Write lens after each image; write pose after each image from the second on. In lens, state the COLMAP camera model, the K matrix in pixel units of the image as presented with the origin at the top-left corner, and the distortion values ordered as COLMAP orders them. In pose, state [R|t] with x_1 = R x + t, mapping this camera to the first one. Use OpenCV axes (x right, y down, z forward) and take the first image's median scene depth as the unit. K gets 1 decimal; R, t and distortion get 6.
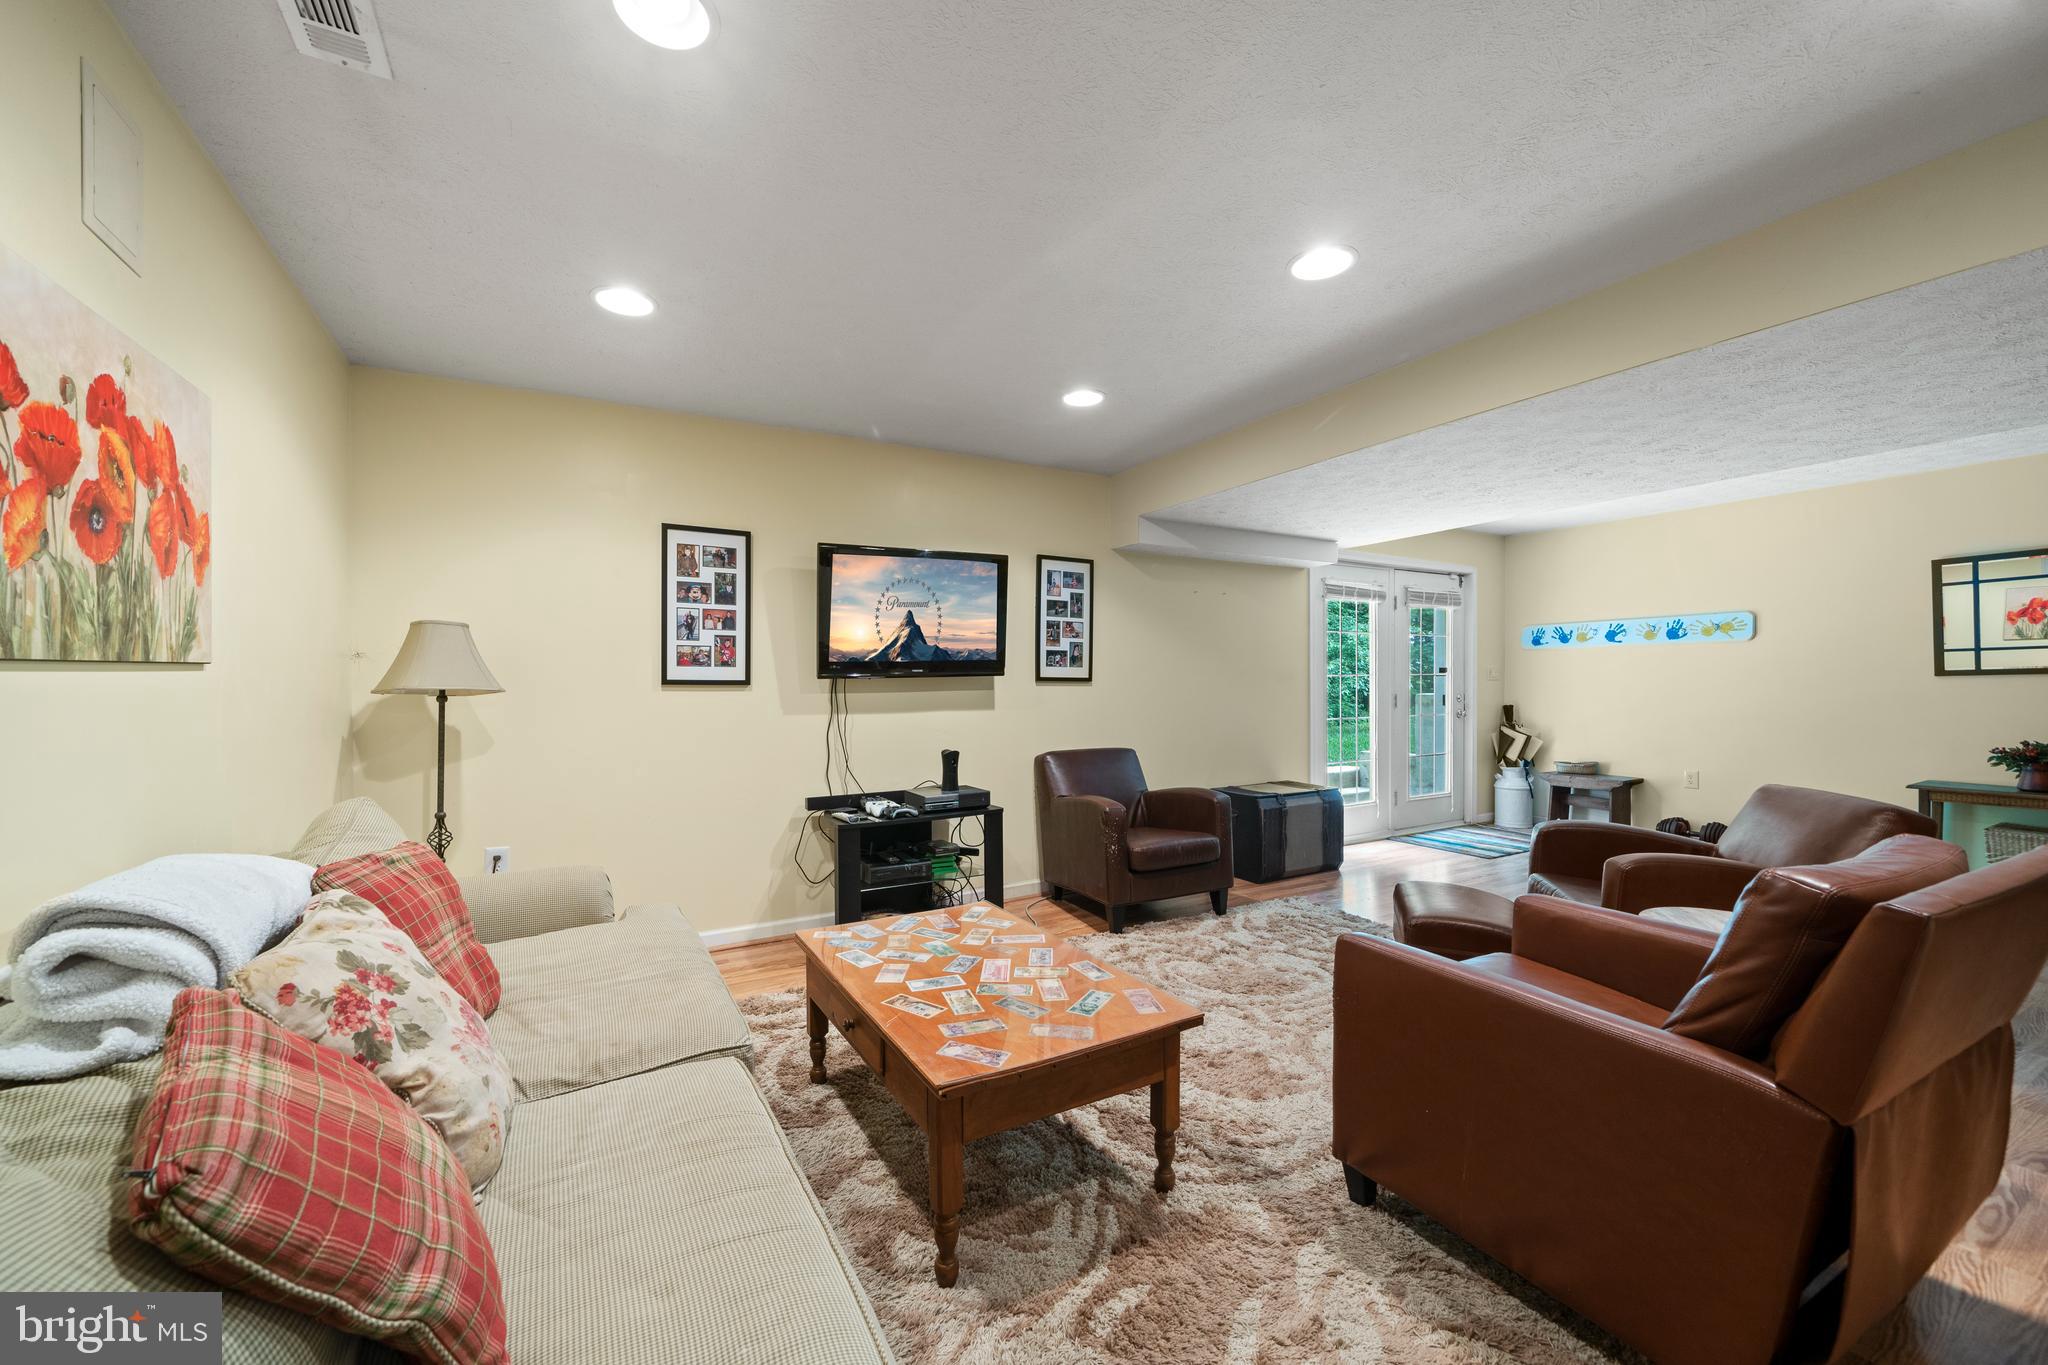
lens RADIAL K [[771.8, 0, 982.7], [0, 771.8, 690.0], [0, 0, 1]] dist [0.000888, 0.000129]
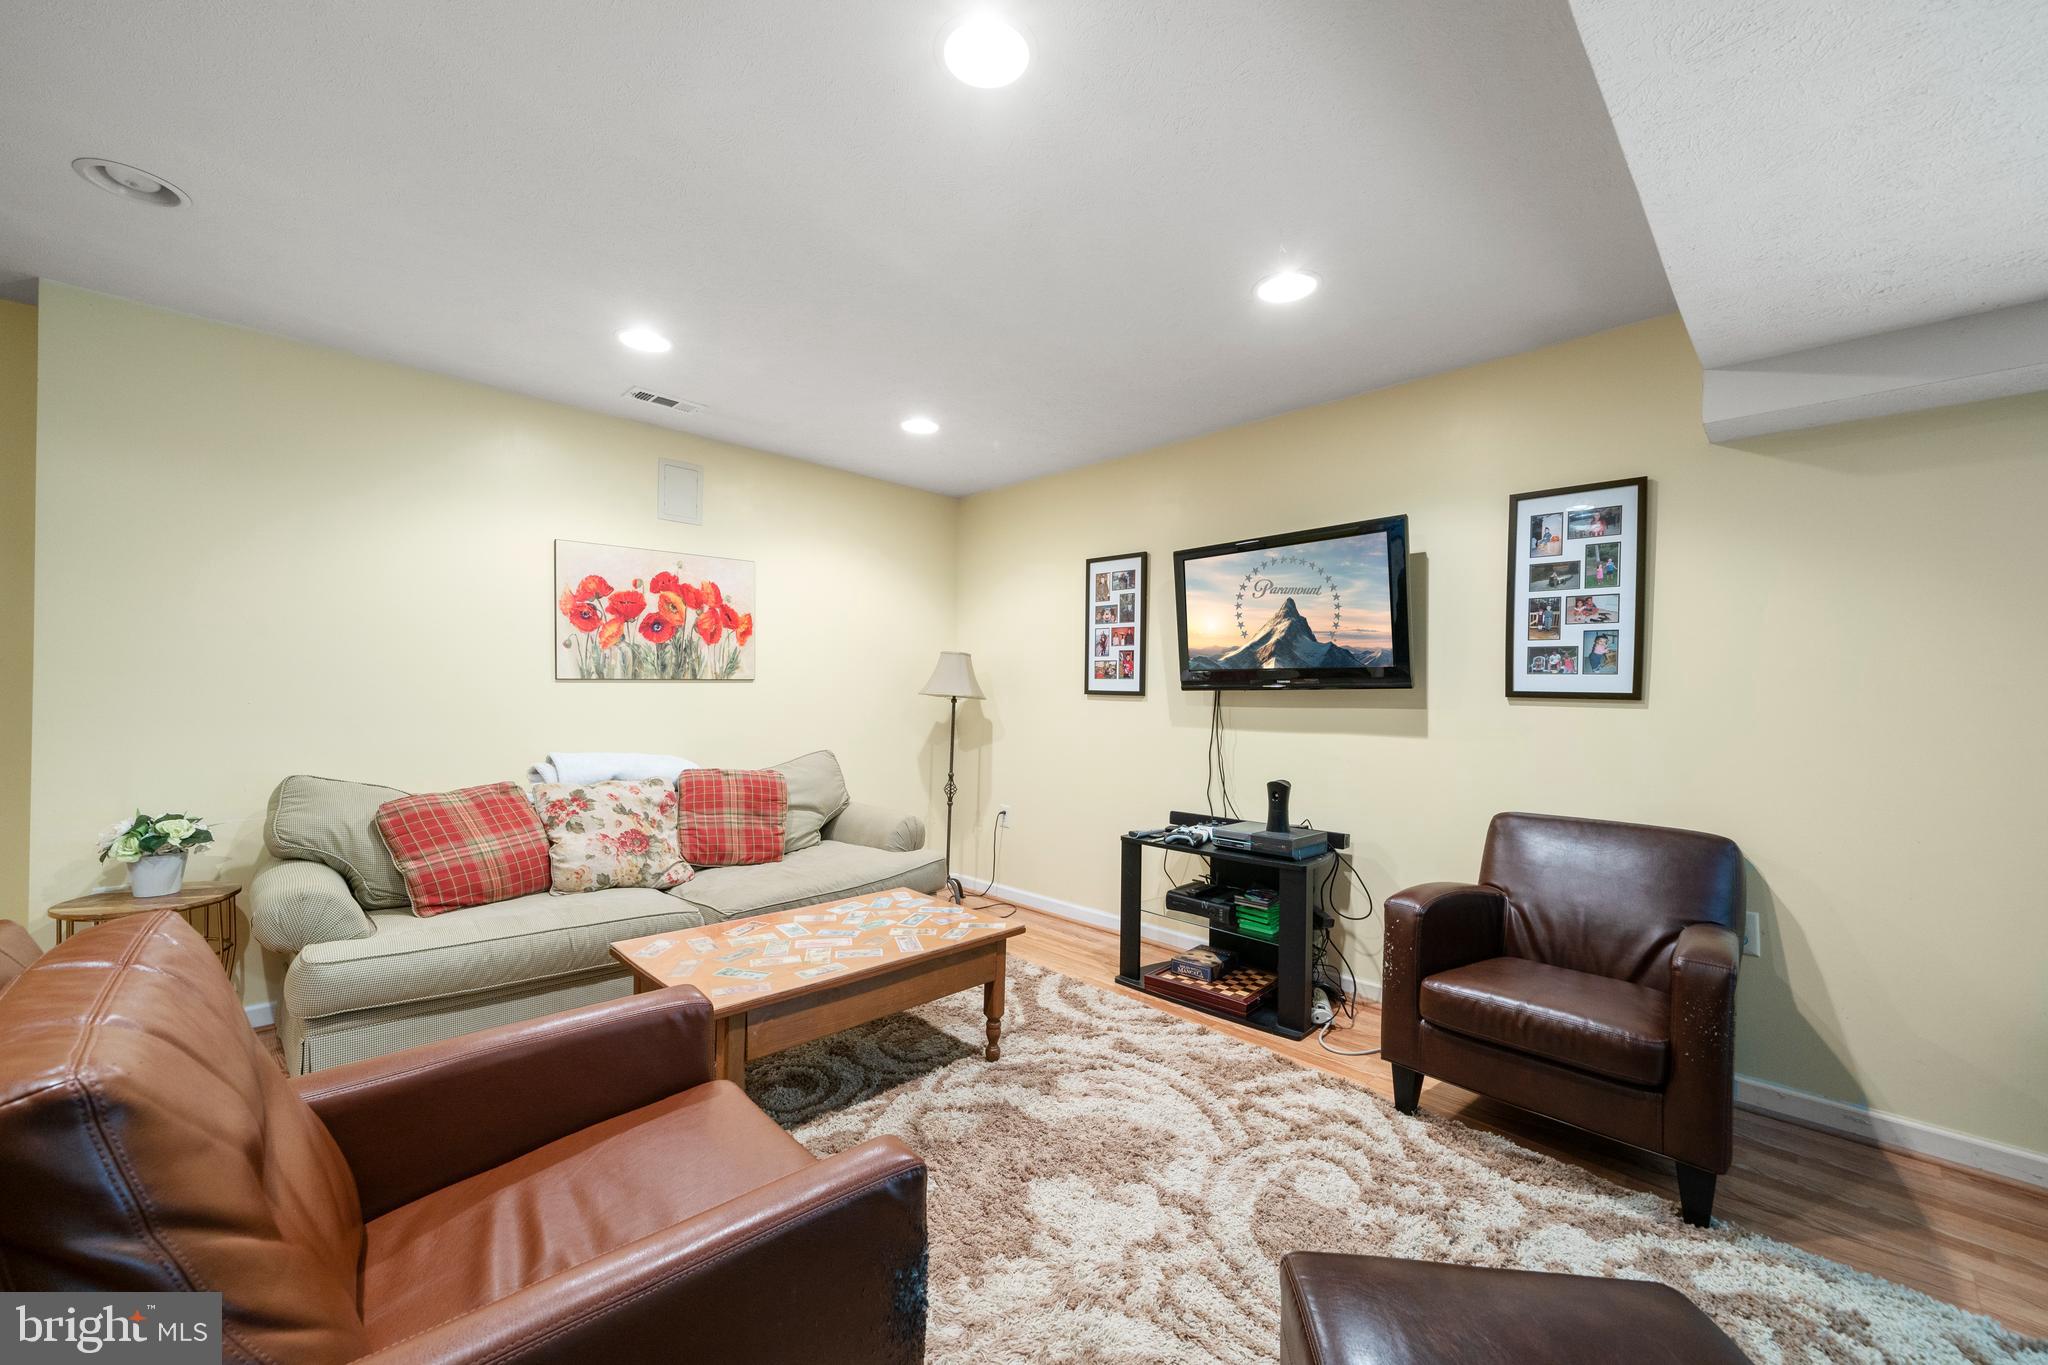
lens RADIAL K [[788.1, 0, 1030.3], [0, 788.1, 695.1], [0, 0, 1]] dist [0.000180, 0.000123]
pose [[0.287845, 0.011307, -0.957610, 0.701021], [-0.022970, 0.999724, 0.004900, -0.009525], [0.957401, 0.020586, 0.288026, 0.546256]]
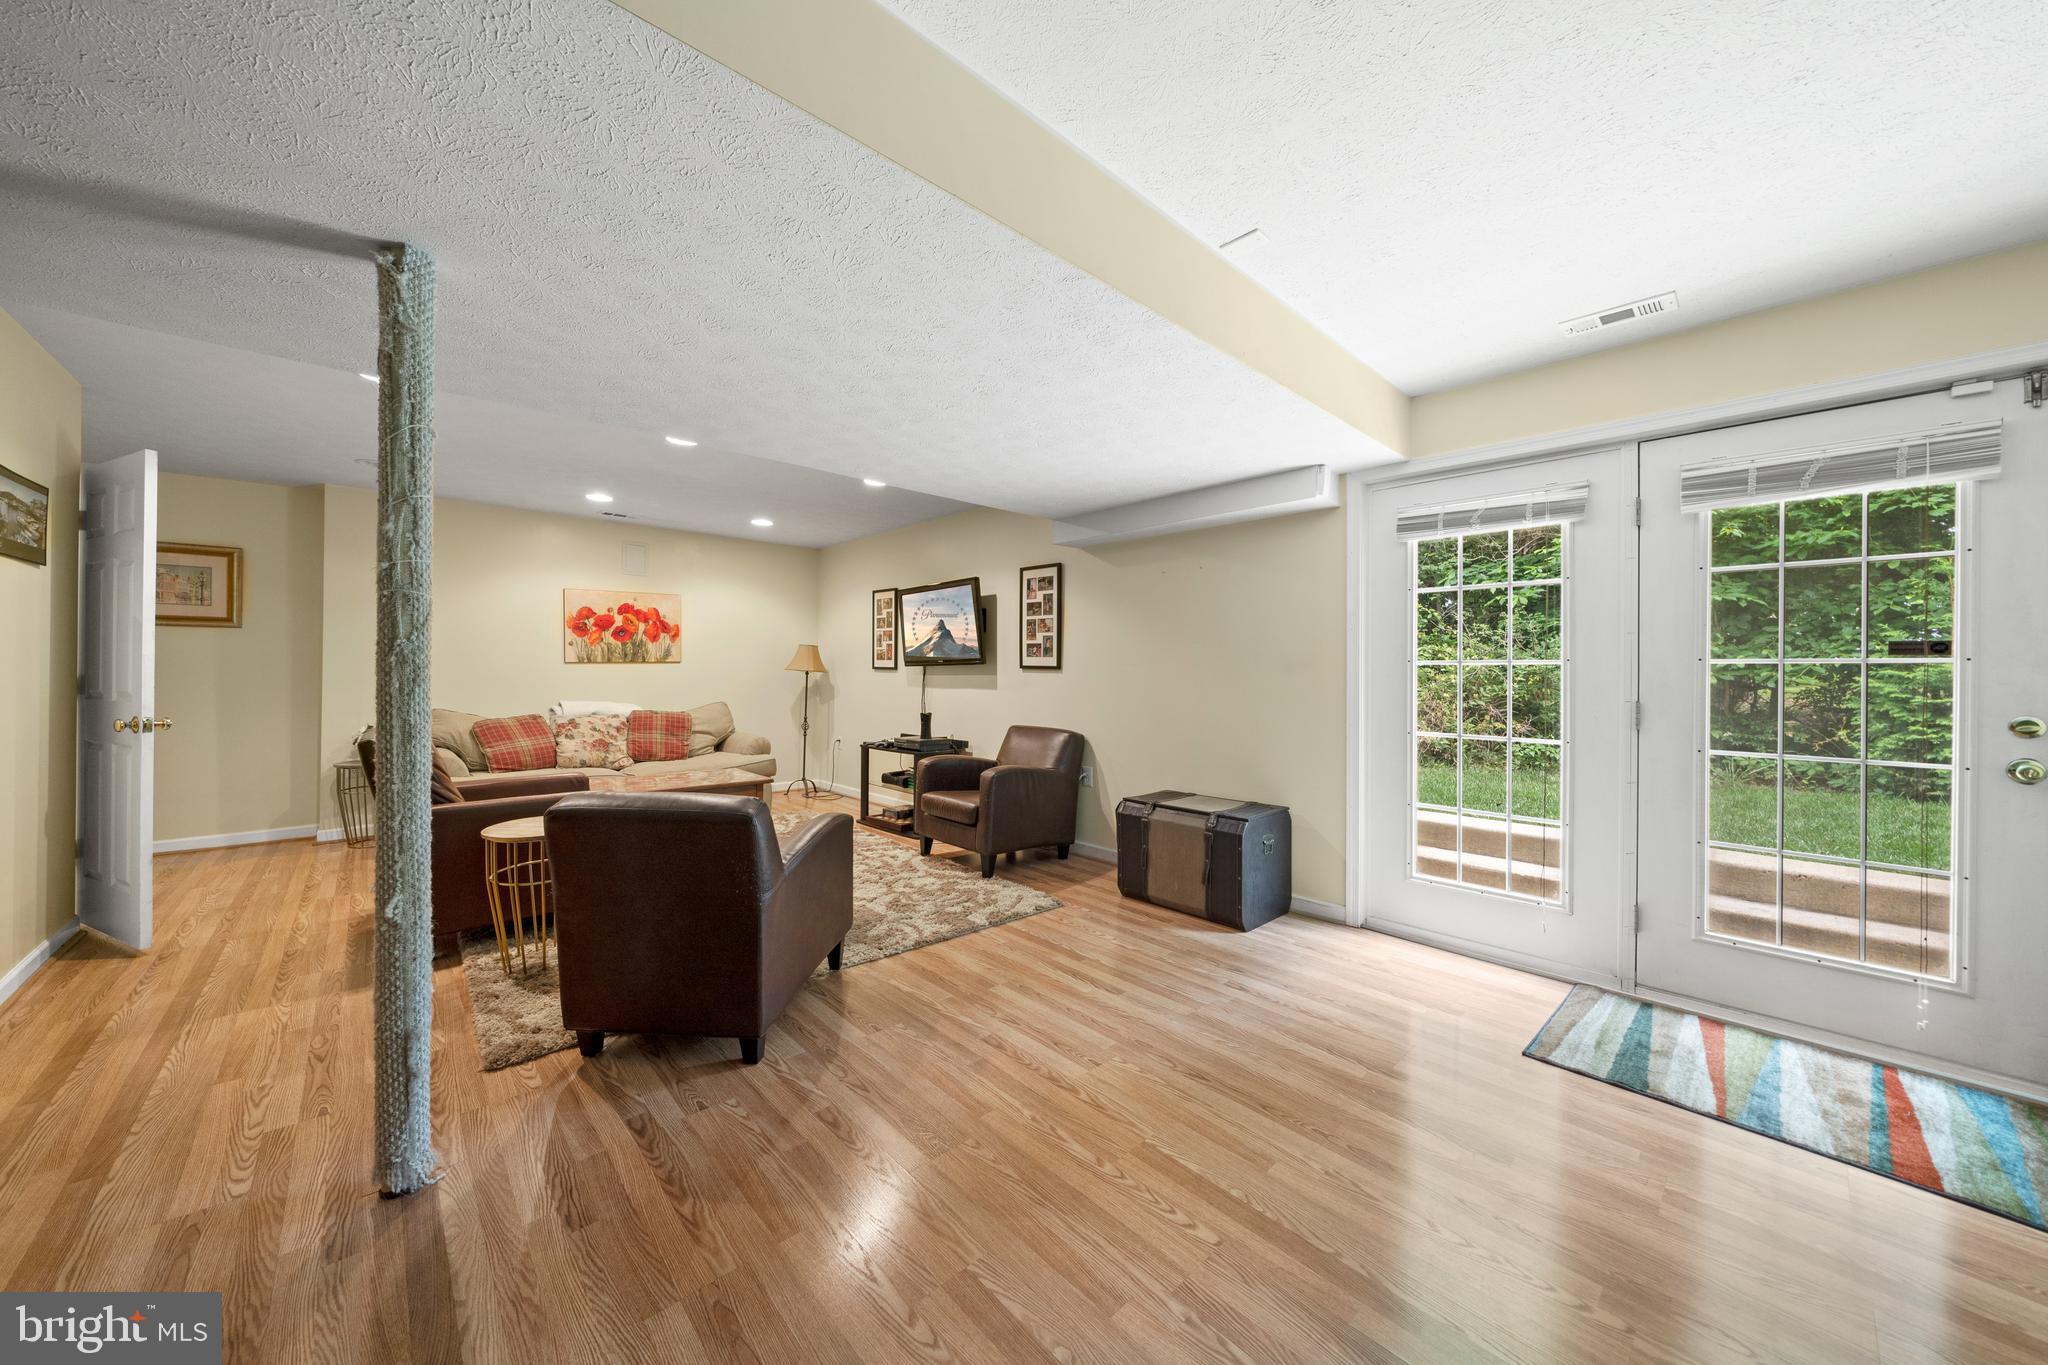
lens RADIAL K [[705.7, 0, 1020.0], [0, 705.7, 672.7], [0, 0, 1]] dist [-0.001370, -0.000120]
pose [[0.254602, 0.009351, -0.967001, 1.447249], [-0.017086, 0.999841, 0.005170, -0.013522], [0.966895, 0.015206, 0.254721, 0.867019]]
